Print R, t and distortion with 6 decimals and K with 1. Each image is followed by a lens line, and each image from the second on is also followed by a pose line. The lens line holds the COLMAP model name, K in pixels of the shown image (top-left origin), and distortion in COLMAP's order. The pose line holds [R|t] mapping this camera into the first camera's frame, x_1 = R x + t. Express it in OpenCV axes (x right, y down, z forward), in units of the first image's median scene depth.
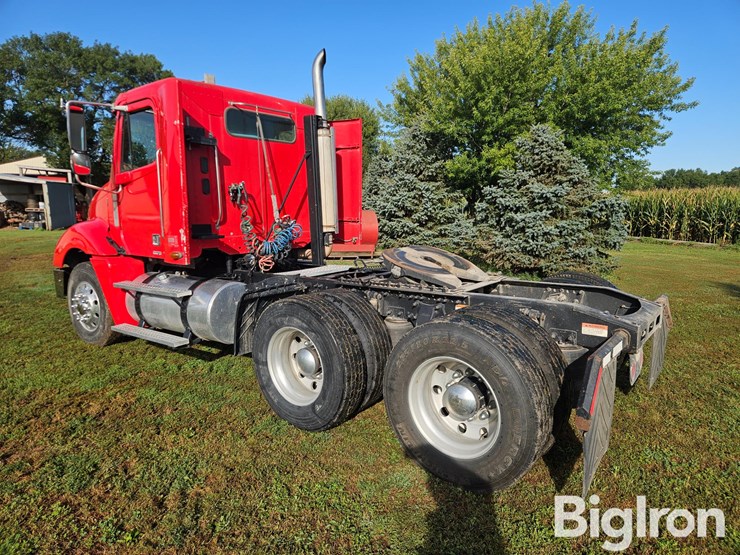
lens RADIAL K [[490.5, 0, 372.0], [0, 490.5, 281.4], [0, 0, 1]] dist [0.061104, -0.038413]
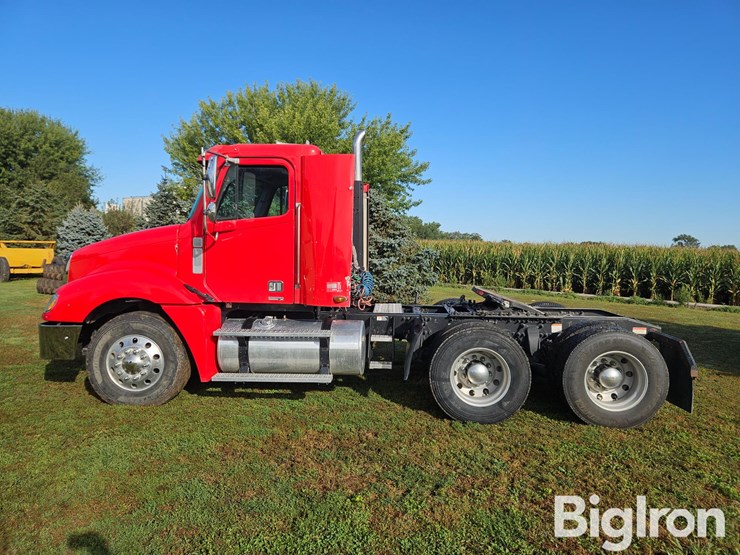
lens RADIAL K [[489.5, 0, 370.0], [0, 489.5, 277.5], [0, 0, 1]] dist [0.080427, -0.069006]
pose [[0.820879, -0.008131, 0.571045, -0.391386], [0.057824, 0.995944, -0.068941, -0.008180], [-0.568168, 0.089612, 0.818019, 0.012893]]
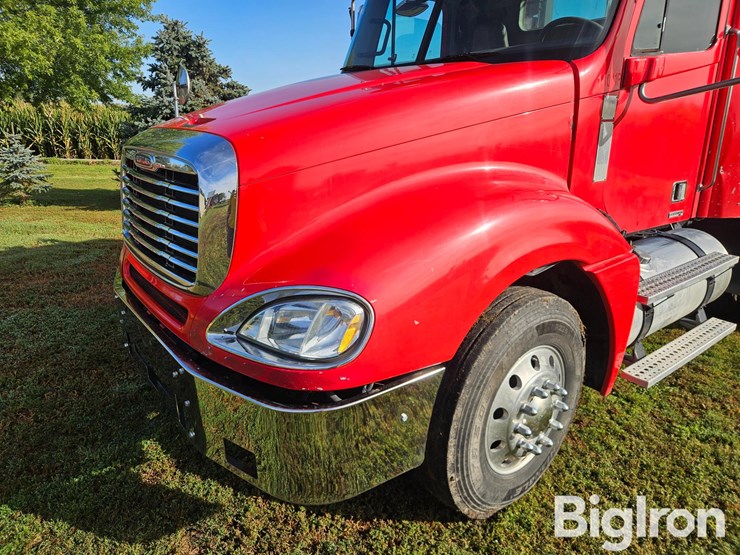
lens RADIAL K [[489.5, 0, 370.0], [0, 489.5, 277.5], [0, 0, 1]] dist [0.080427, -0.069006]
pose [[0.256856, -0.281899, 0.924423, -0.491939], [0.140991, 0.957211, 0.252722, -0.083334], [-0.956110, 0.065422, 0.285611, 0.534046]]
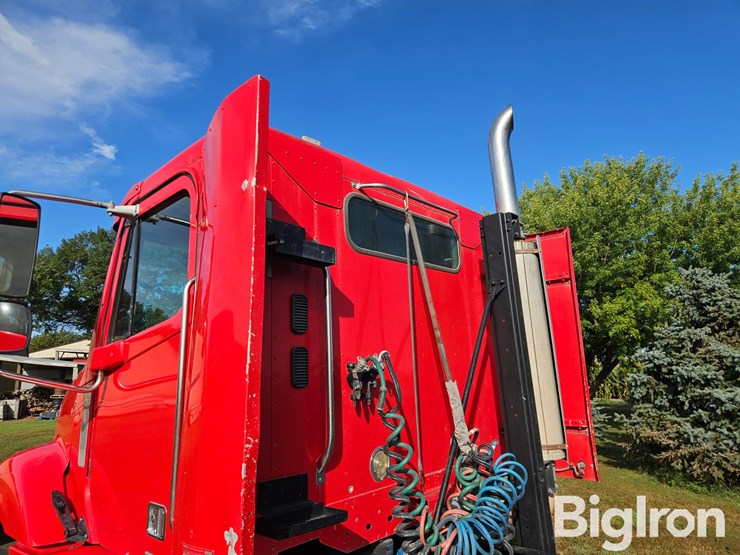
lens RADIAL K [[489.5, 0, 370.0], [0, 489.5, 277.5], [0, 0, 1]] dist [0.080427, -0.069006]
pose [[0.996930, -0.044057, -0.064720, -0.111597], [0.019296, 0.939411, -0.342249, -0.055161], [0.075877, 0.339950, 0.937378, 0.272784]]
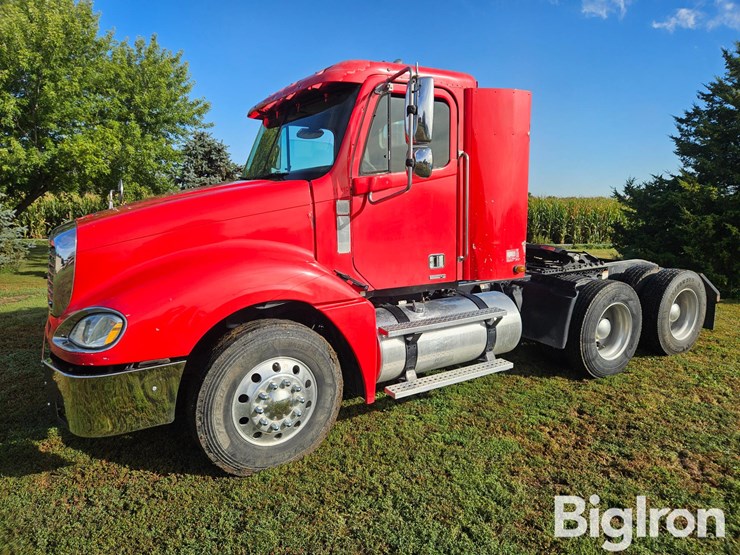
lens RADIAL K [[489.5, 0, 370.0], [0, 489.5, 277.5], [0, 0, 1]] dist [0.080427, -0.069006]
pose [[0.360723, -0.131009, 0.923426, -0.551184], [0.147638, 0.985623, 0.082160, -0.062752], [-0.920914, 0.106696, 0.374879, 0.362041]]
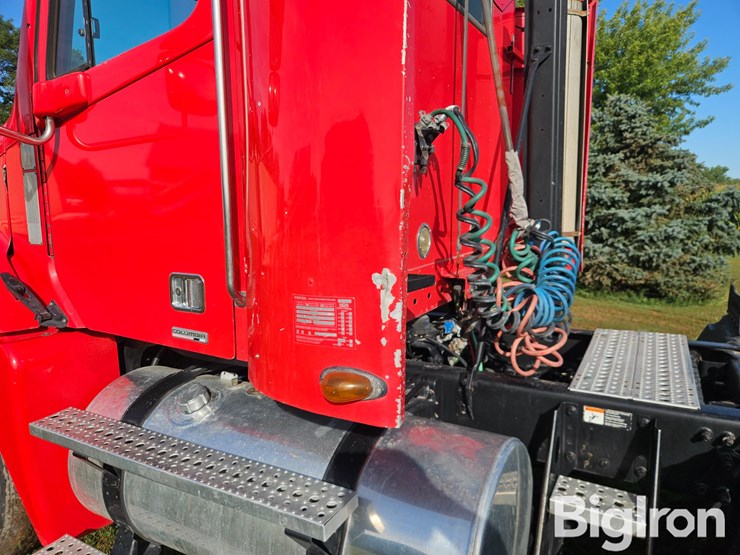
lens RADIAL K [[498.6, 0, 373.9], [0, 498.6, 279.3], [0, 0, 1]] dist [0.049229, -0.041097]
pose [[0.989132, -0.022296, 0.145328, -0.165617], [0.022990, 0.999731, -0.003104, -0.039594], [-0.145219, 0.006411, 0.989379, 0.307763]]
